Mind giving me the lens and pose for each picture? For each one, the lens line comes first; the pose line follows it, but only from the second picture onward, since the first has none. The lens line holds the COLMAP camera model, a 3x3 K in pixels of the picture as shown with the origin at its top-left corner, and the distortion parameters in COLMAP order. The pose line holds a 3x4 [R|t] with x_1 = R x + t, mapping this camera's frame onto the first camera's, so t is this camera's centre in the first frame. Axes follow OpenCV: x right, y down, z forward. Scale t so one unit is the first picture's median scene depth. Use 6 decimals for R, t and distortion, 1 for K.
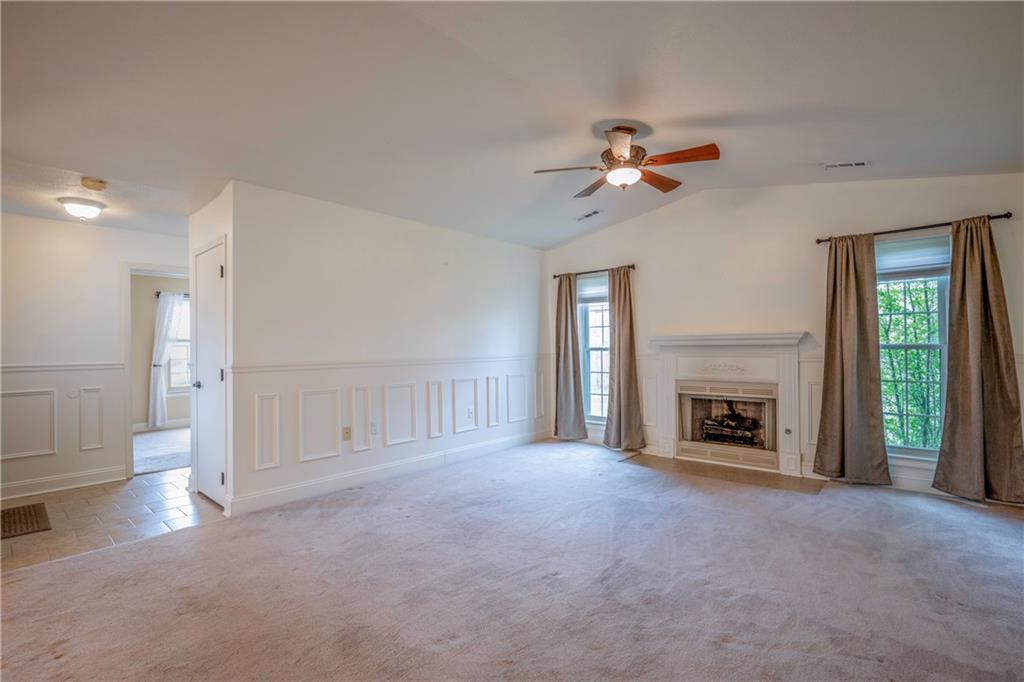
lens RADIAL K [[480.0, 0, 519.8], [0, 480.0, 346.4], [0, 0, 1]] dist [-0.009225, 0.000251]
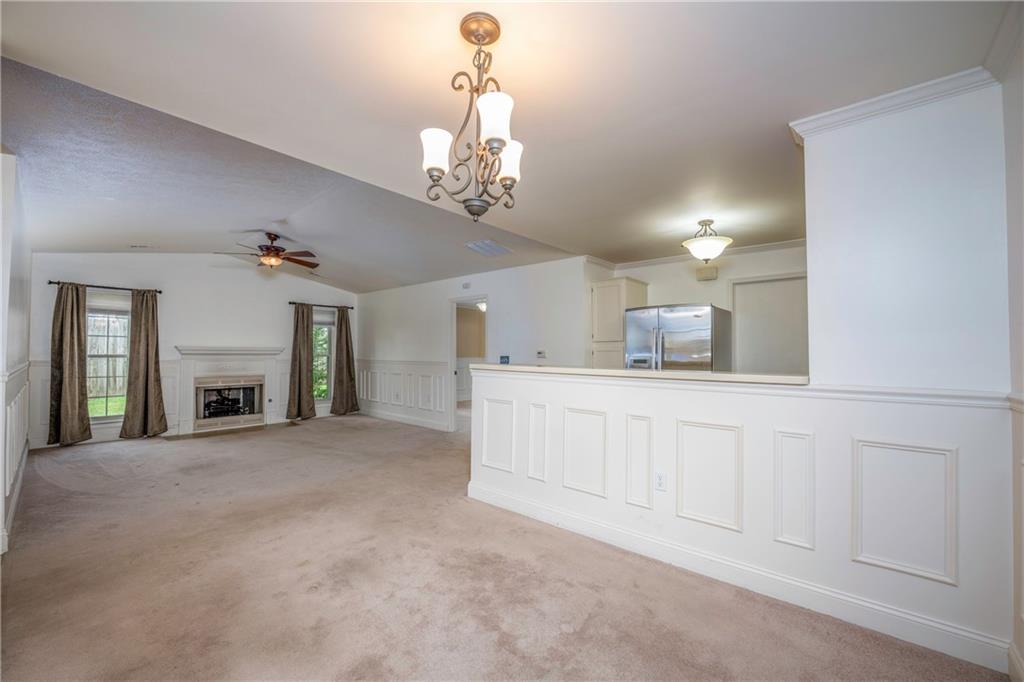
lens RADIAL K [[416.4, 0, 494.0], [0, 416.4, 345.1], [0, 0, 1]] dist [-0.004602, -0.000570]
pose [[0.001562, 0.032249, 0.999479, -0.923879], [-0.003598, 0.999474, -0.032243, 0.009157], [-0.999992, -0.003546, 0.001677, 0.105497]]
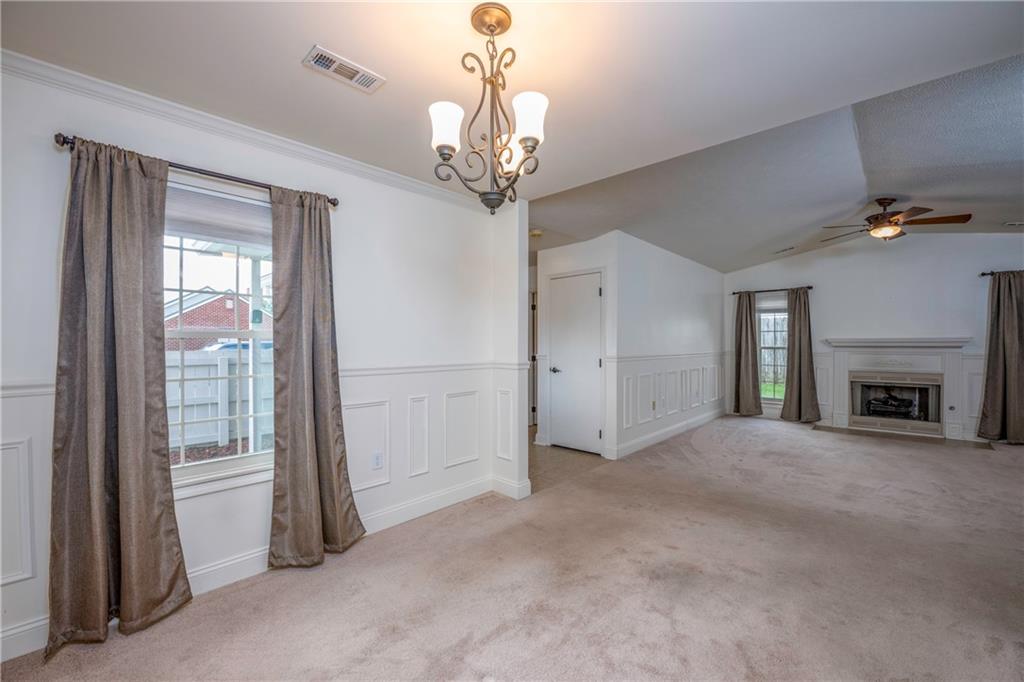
lens RADIAL K [[416.4, 0, 530.9], [0, 416.4, 346.6], [0, 0, 1]] dist [-0.004602, -0.000570]
pose [[0.999924, 0.011822, 0.003356, -0.594710], [-0.011838, 0.999917, 0.005063, 0.004103], [-0.003296, -0.005102, 0.999982, -0.187064]]
